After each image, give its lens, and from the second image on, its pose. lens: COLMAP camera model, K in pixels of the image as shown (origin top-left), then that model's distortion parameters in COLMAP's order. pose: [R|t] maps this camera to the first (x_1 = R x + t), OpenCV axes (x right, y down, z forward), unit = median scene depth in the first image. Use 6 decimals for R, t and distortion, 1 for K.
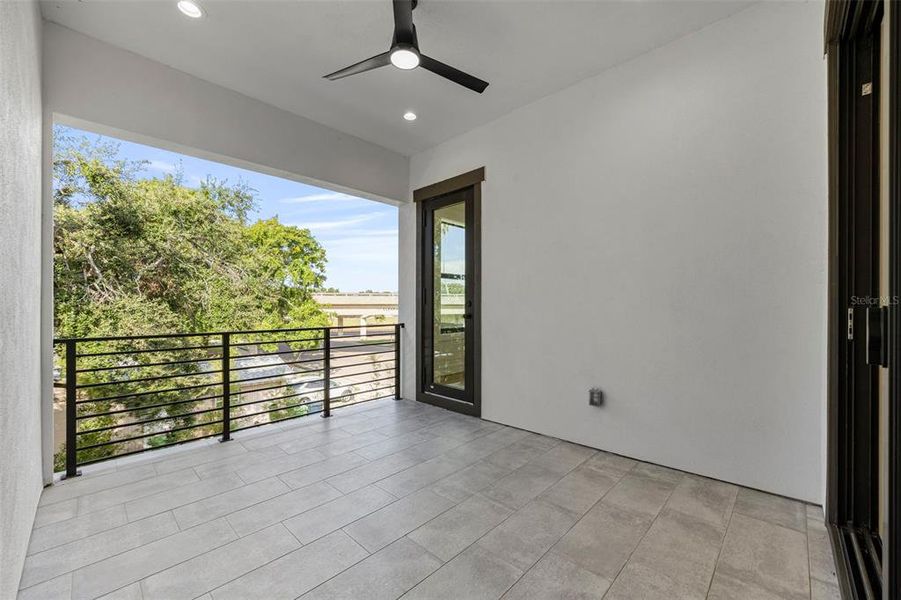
lens RADIAL K [[357.0, 0, 447.4], [0, 357.0, 305.4], [0, 0, 1]] dist [-0.000594, -0.000169]
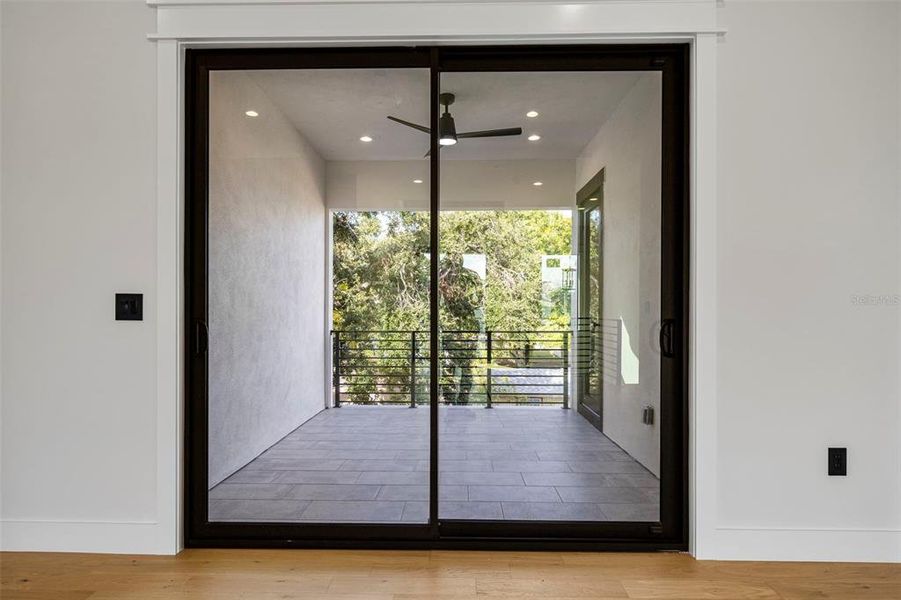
lens RADIAL K [[490.5, 0, 448.8], [0, 490.5, 304.7], [0, 0, 1]] dist [0.000339, -0.000061]
pose [[0.688542, -0.002401, -0.725193, 0.624093], [-0.002079, 0.999984, -0.005285, -0.014936], [0.725194, 0.005147, 0.688526, -0.164181]]
